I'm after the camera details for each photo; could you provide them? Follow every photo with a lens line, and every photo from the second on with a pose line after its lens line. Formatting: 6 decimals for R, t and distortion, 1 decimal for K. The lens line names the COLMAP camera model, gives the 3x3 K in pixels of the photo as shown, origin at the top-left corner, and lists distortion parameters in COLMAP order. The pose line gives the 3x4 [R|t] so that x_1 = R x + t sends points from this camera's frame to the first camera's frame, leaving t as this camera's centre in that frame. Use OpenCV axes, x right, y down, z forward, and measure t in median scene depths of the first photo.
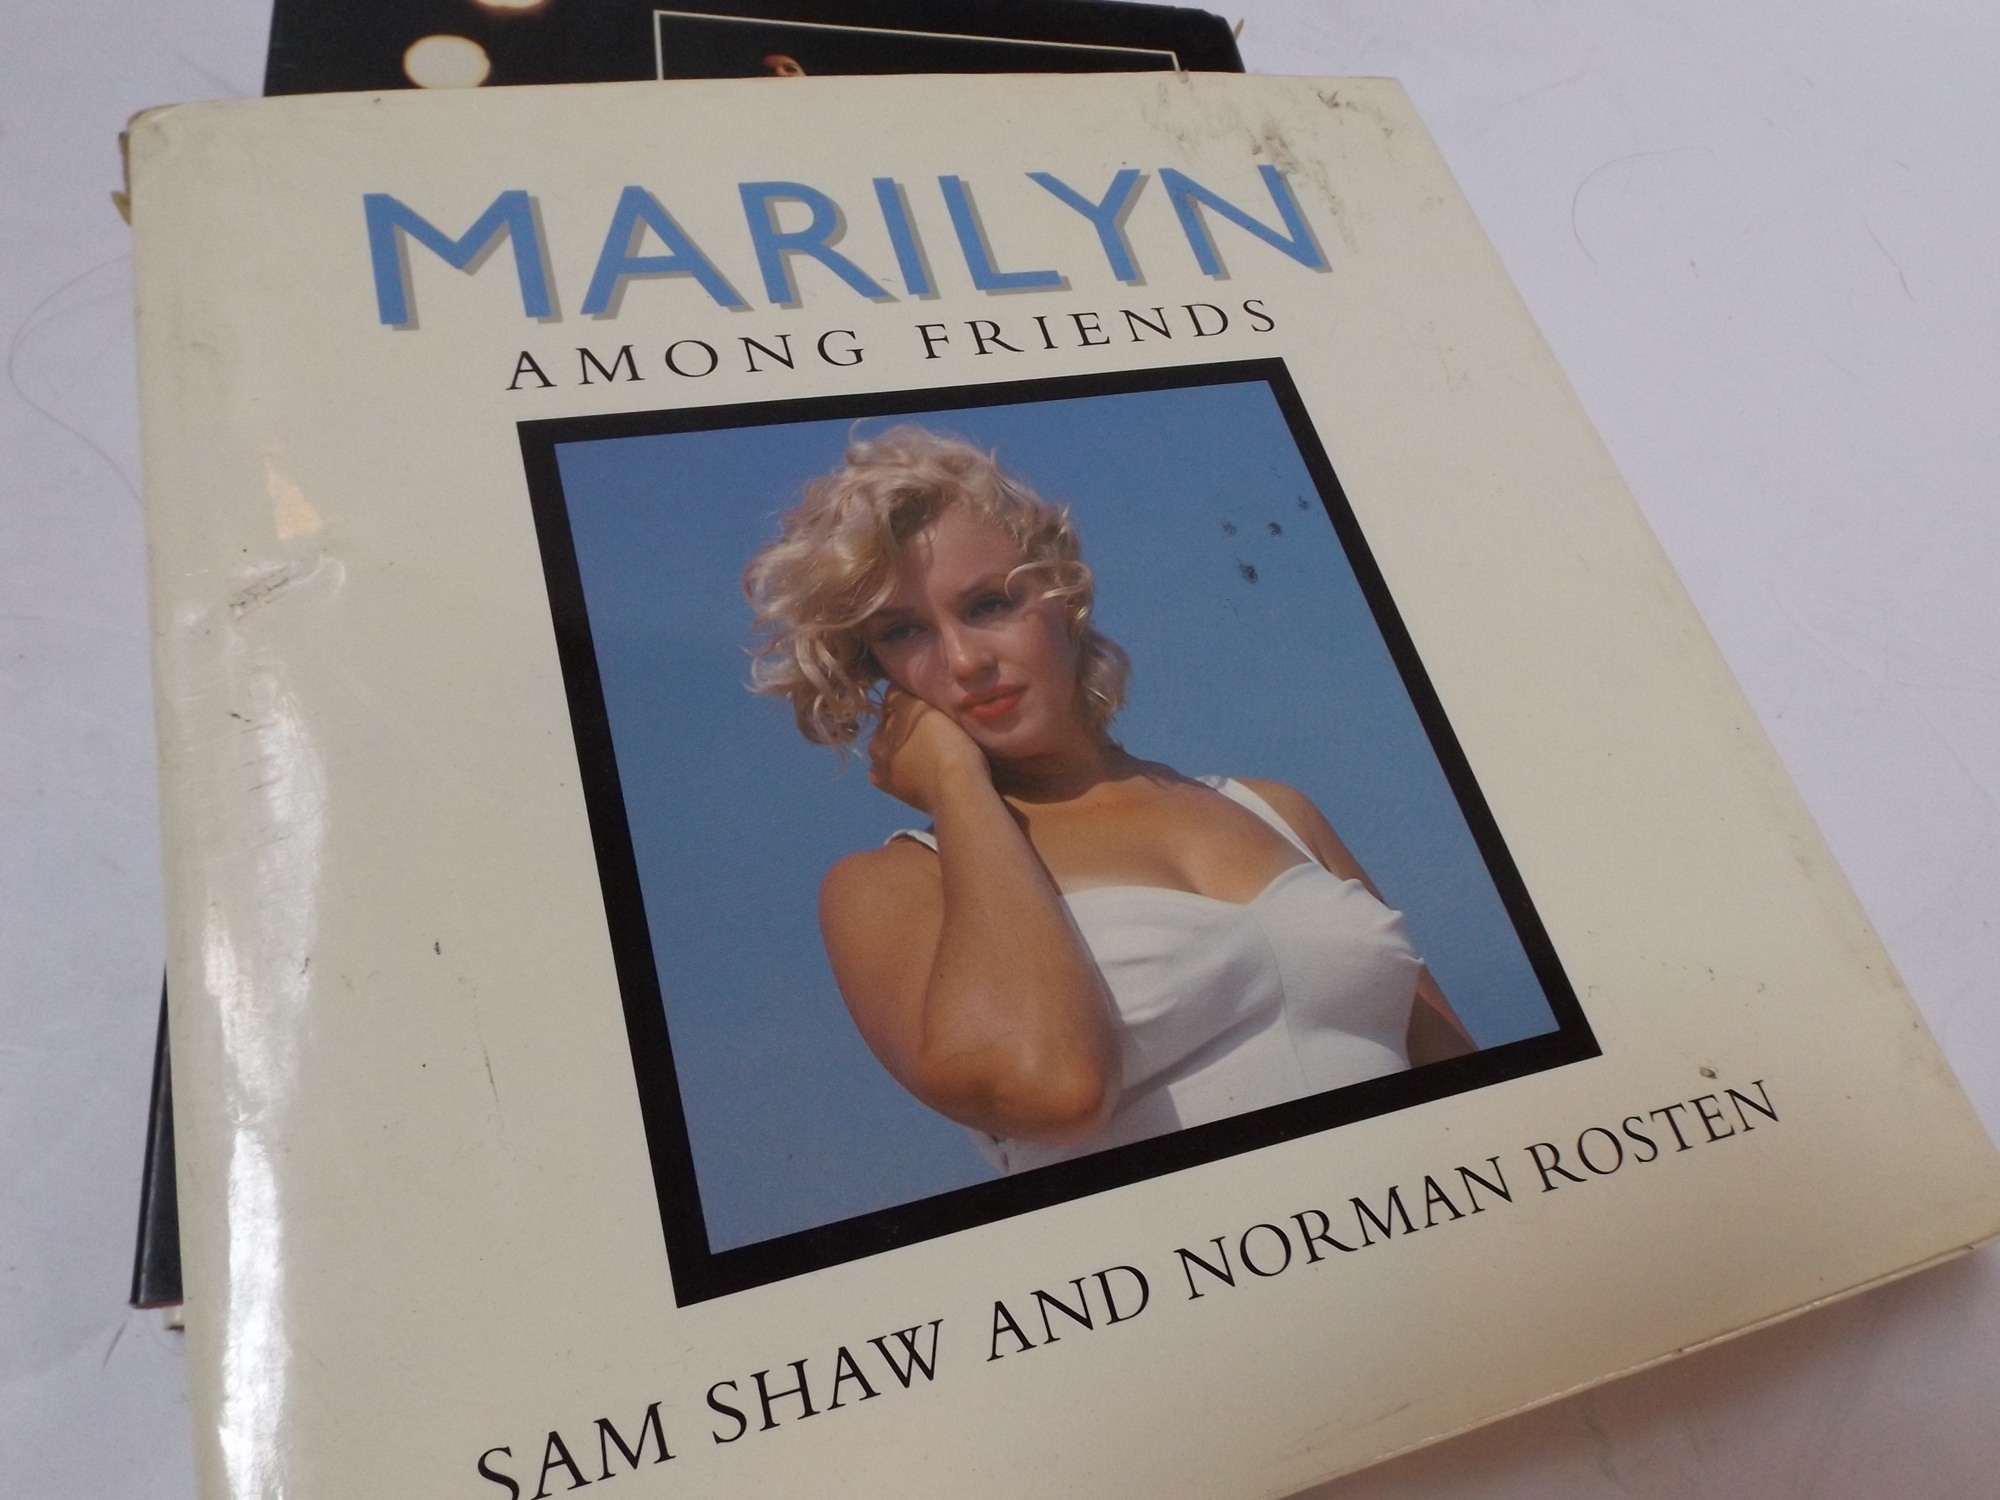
lens RADIAL K [[1425.4, 0, 998.0], [0, 1425.4, 751.7], [0, 0, 1]] dist [0.021943, -0.019206]
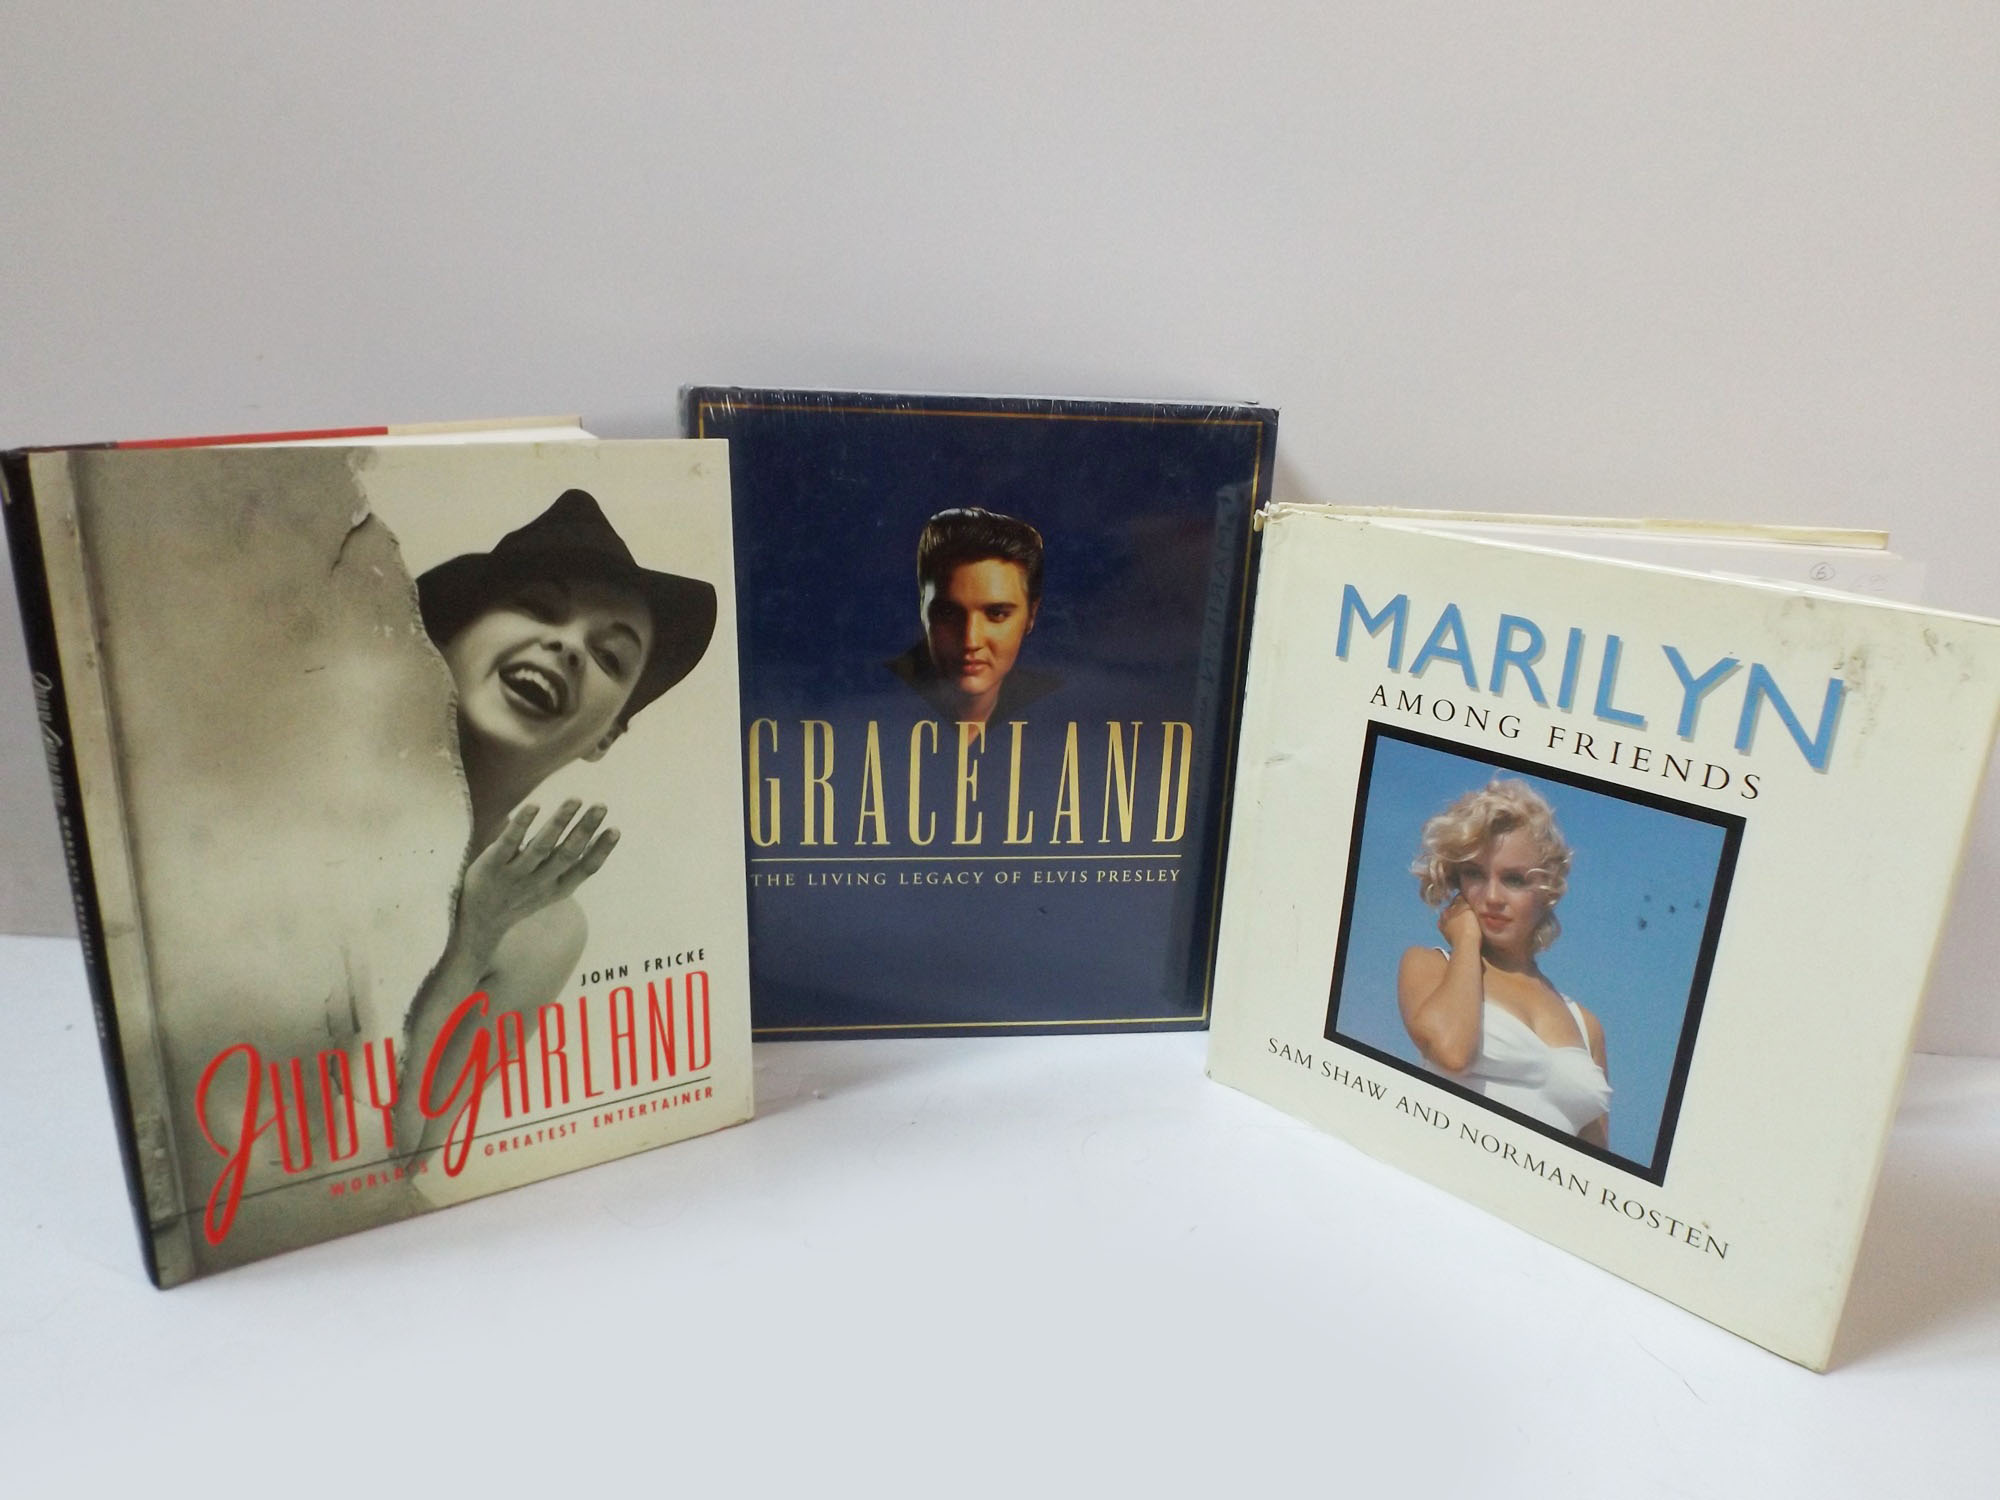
lens RADIAL K [[1425.4, 0, 1001.6], [0, 1425.4, 751.7], [0, 0, 1]] dist [0.021943, -0.019206]
pose [[0.513297, 0.521917, -0.681270, 1.021727], [0.144262, 0.730057, 0.667986, -1.895412], [0.845999, -0.441156, 0.299444, -0.278762]]
